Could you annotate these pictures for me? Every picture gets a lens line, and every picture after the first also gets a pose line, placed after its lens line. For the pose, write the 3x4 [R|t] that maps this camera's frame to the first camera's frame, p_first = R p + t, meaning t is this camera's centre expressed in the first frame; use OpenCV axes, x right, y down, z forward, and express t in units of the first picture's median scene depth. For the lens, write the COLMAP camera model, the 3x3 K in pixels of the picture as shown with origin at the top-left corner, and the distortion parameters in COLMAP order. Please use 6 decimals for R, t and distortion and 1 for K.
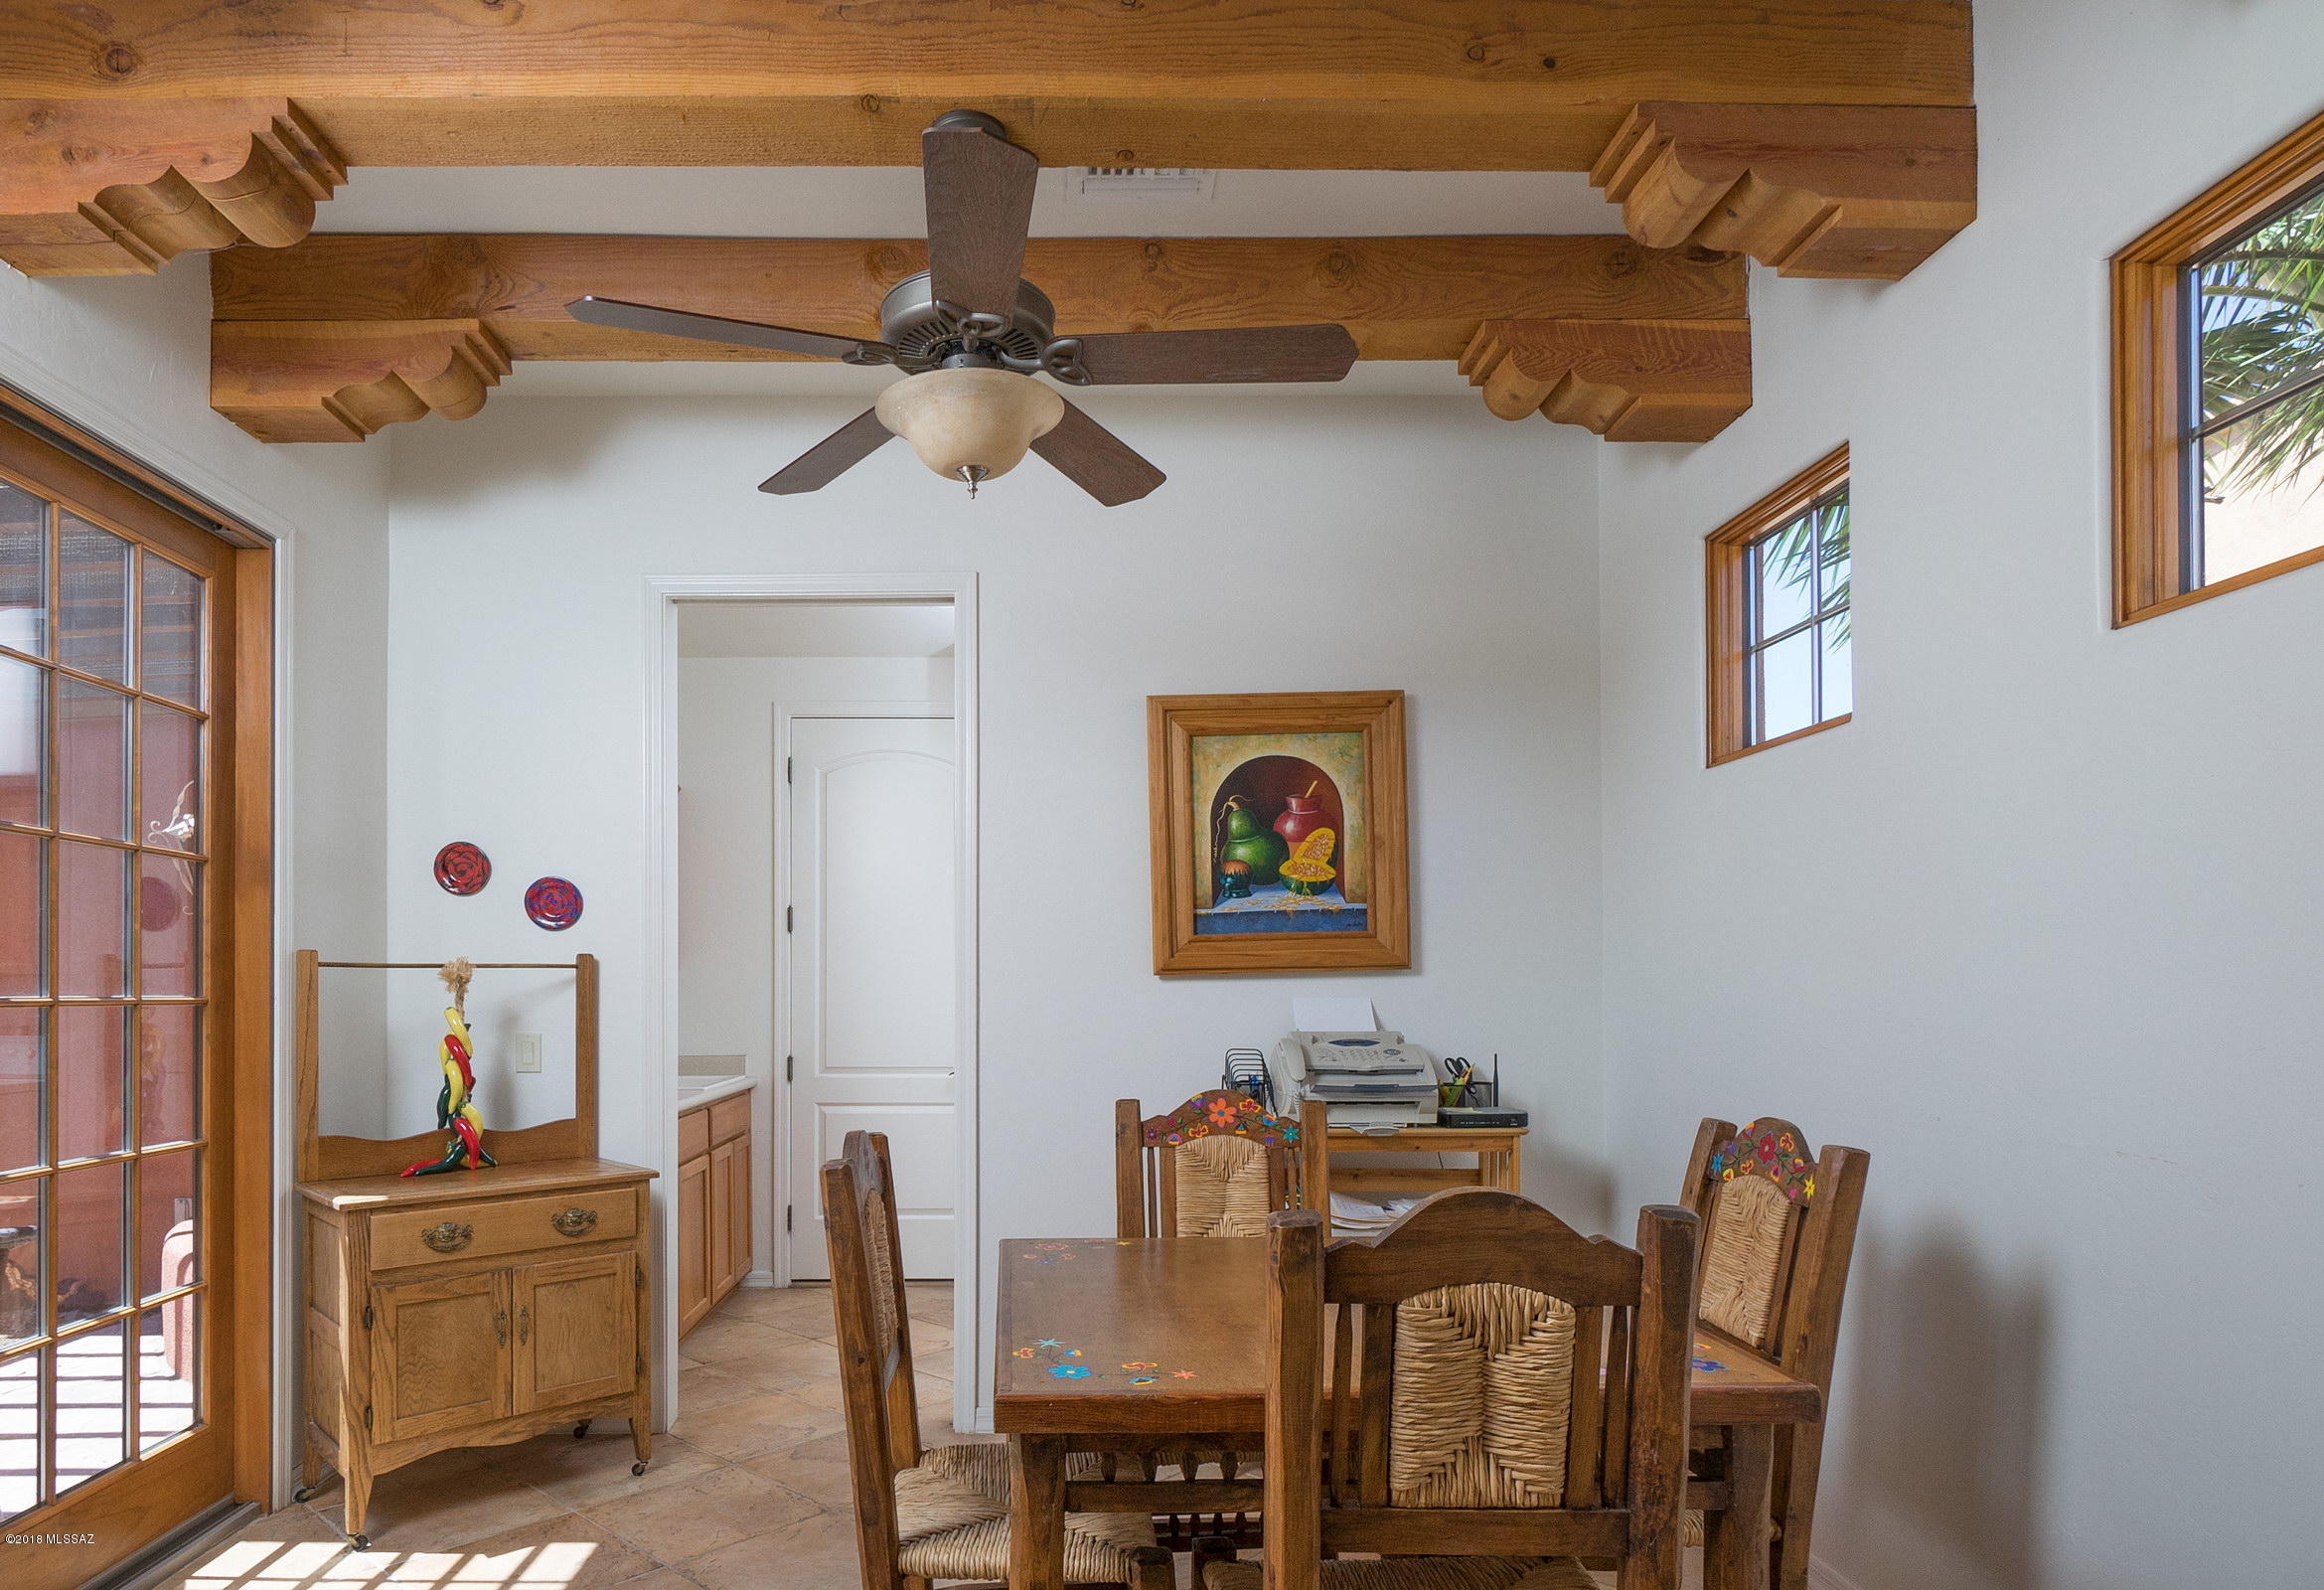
lens RADIAL K [[1328.2, 0, 1024.5], [0, 1328.2, 978.0], [0, 0, 1]] dist [-0.013088, 0.002938]
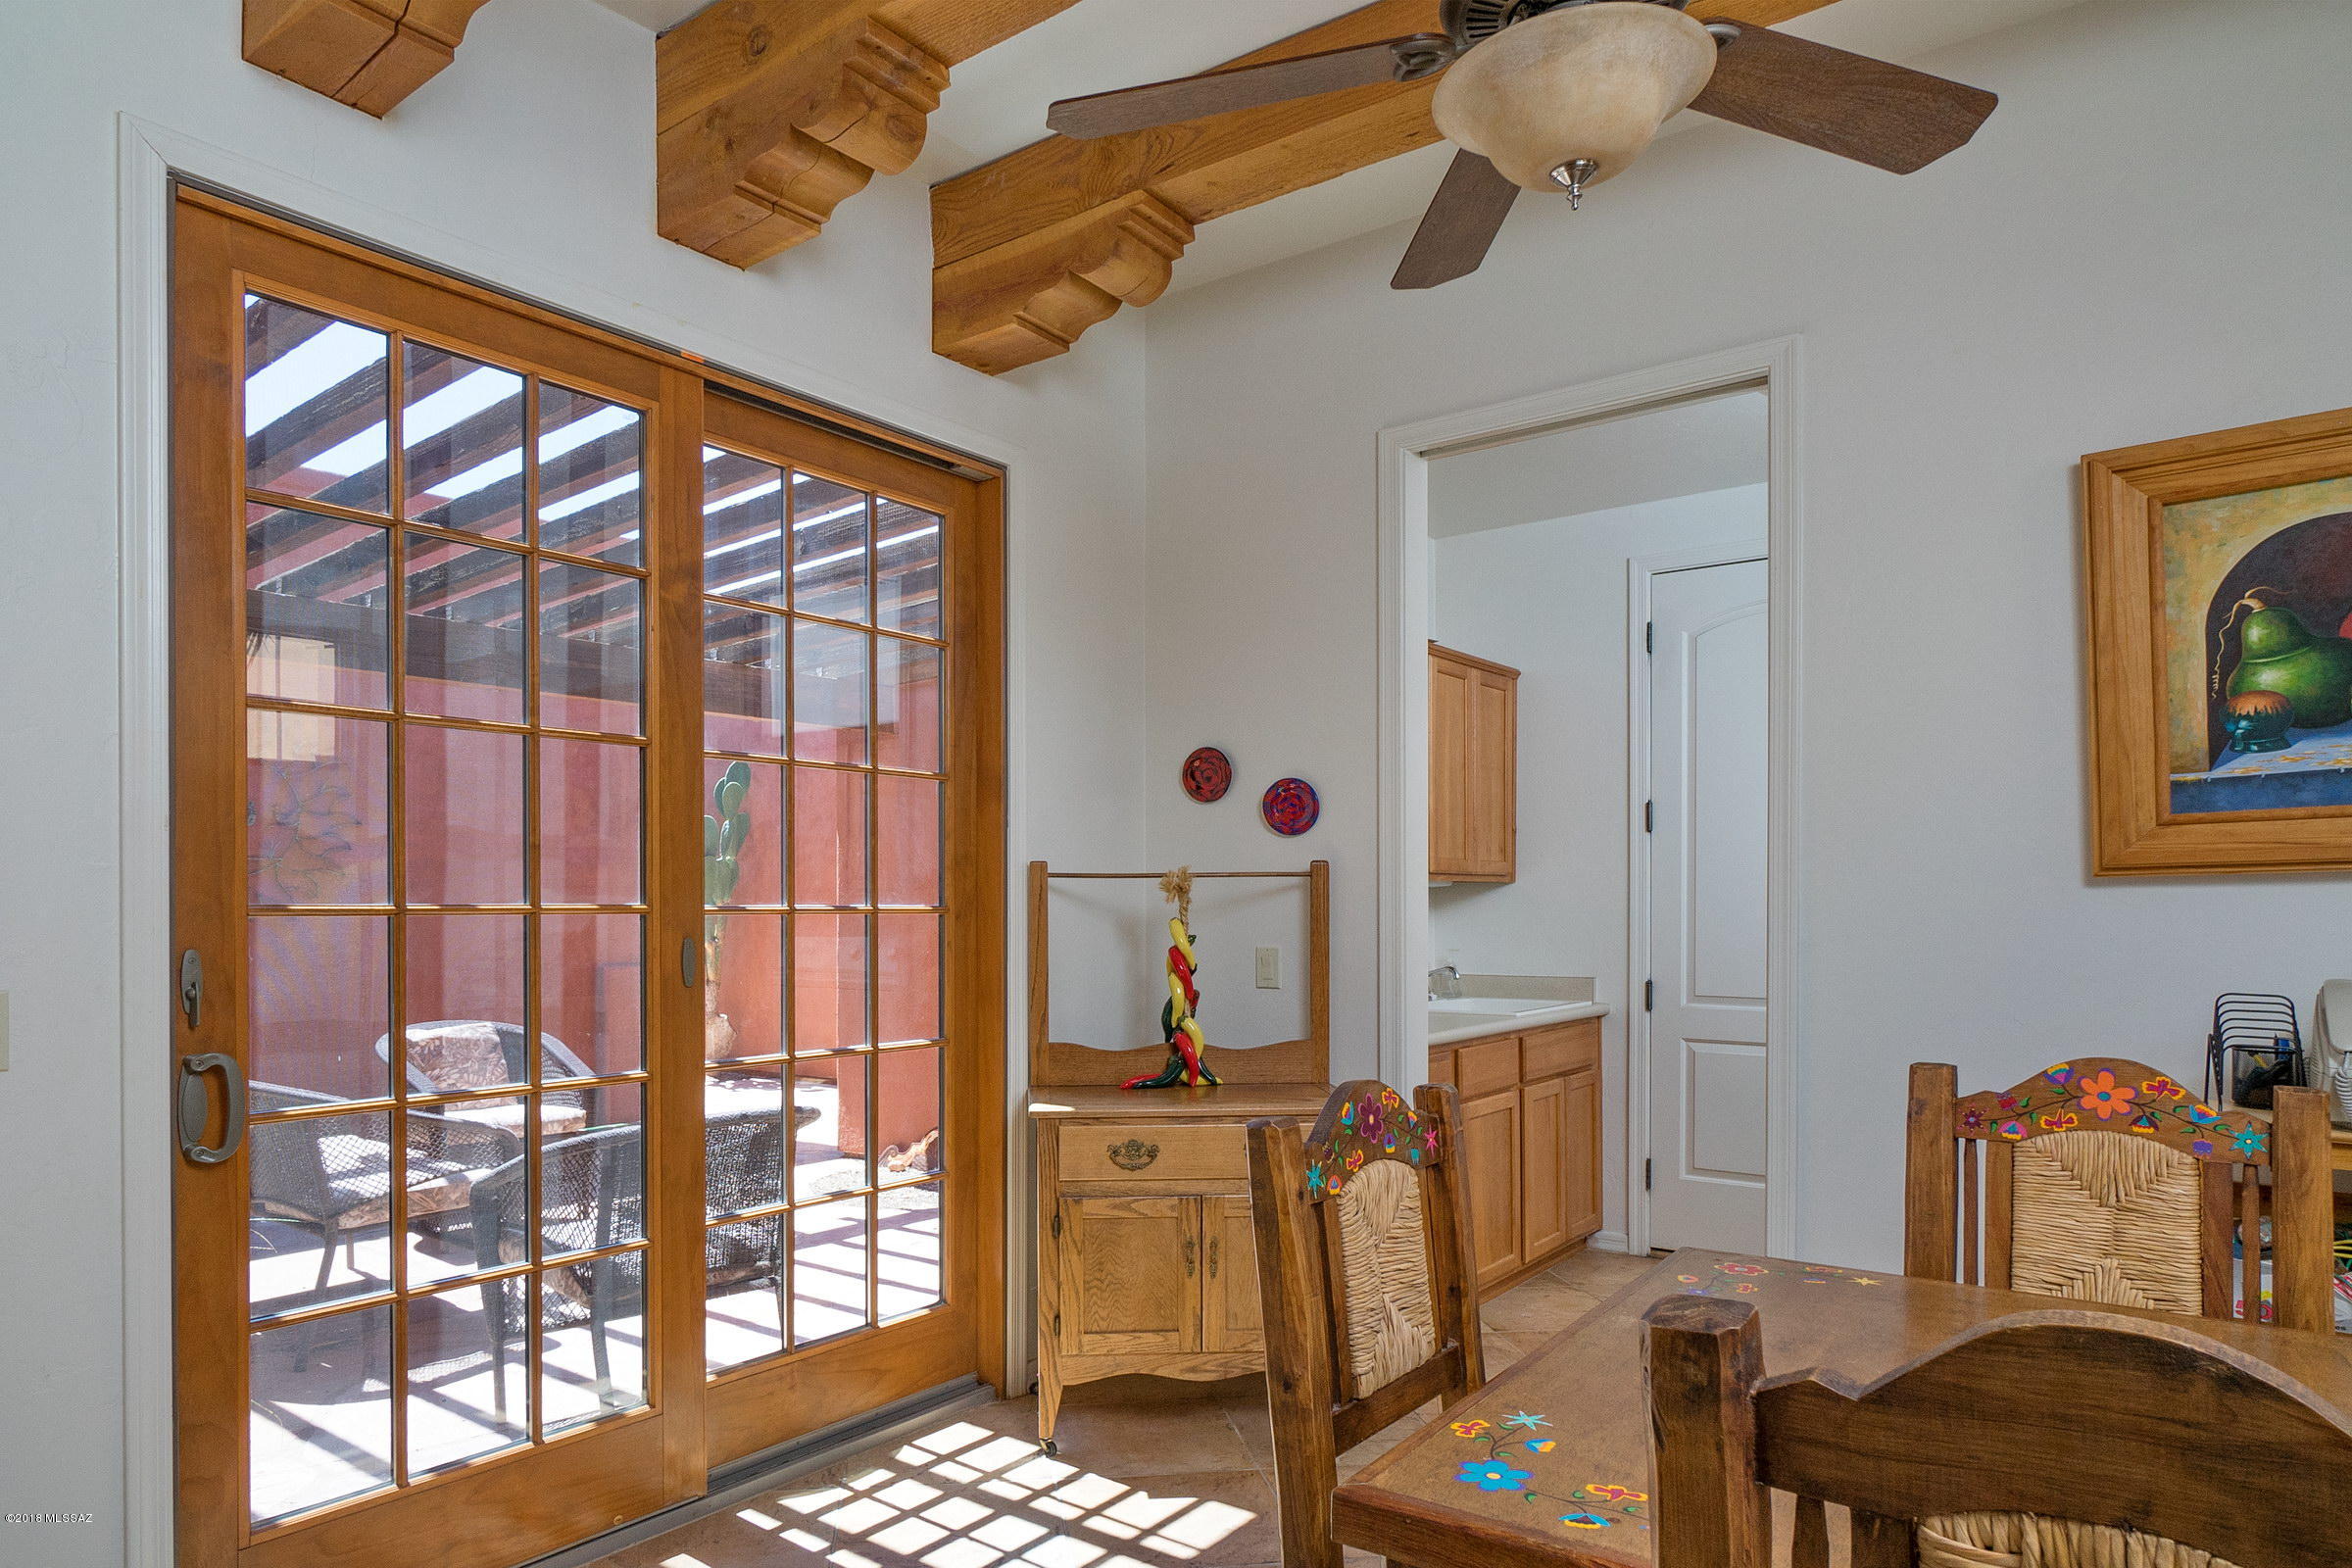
lens RADIAL K [[1368.9, 0, 1173.3], [0, 1368.9, 907.1], [0, 0, 1]] dist [-0.003847, 0.000455]
pose [[0.785238, 0.001678, -0.619191, 0.201255], [0.005108, 0.999945, 0.009187, 0.005378], [0.619173, -0.010377, 0.785186, 0.229073]]
